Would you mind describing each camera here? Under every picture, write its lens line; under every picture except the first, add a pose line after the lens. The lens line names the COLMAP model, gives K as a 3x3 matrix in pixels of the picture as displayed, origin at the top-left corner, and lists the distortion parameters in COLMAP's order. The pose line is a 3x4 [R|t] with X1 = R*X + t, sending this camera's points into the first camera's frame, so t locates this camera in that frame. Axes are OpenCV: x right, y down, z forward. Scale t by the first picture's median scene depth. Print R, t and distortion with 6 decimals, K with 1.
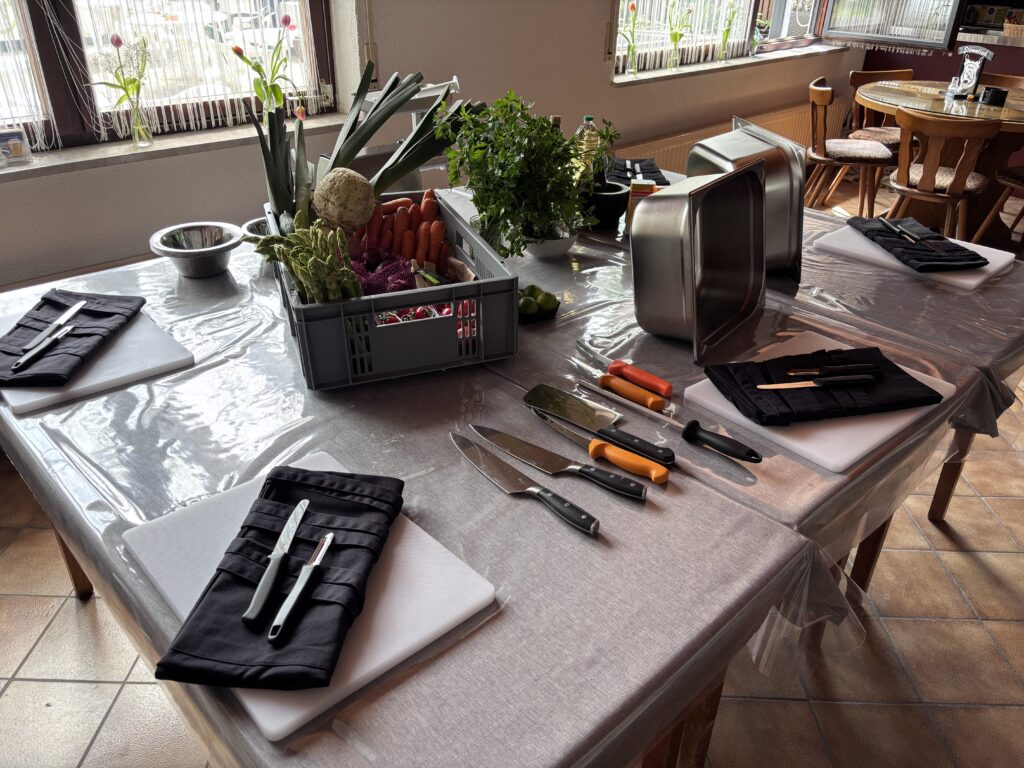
lens RADIAL K [[781.9, 0, 512.7], [0, 781.9, 386.0], [0, 0, 1]] dist [0.043435, -0.051361]
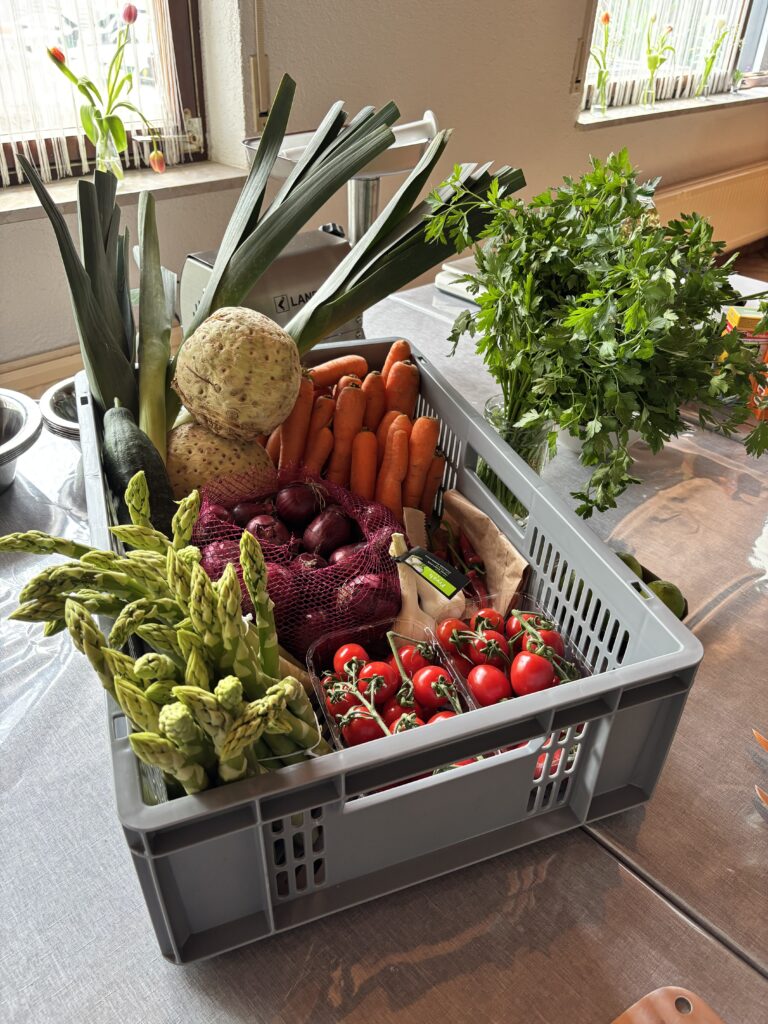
lens RADIAL K [[781.9, 0, 380.2], [0, 781.9, 511.2], [0, 0, 1]] dist [0.043435, -0.051361]
pose [[0.999749, 0.020487, 0.009046, -0.110334], [-0.021260, 0.995168, 0.095856, -0.170297], [-0.007039, -0.096024, 0.995354, 0.431926]]
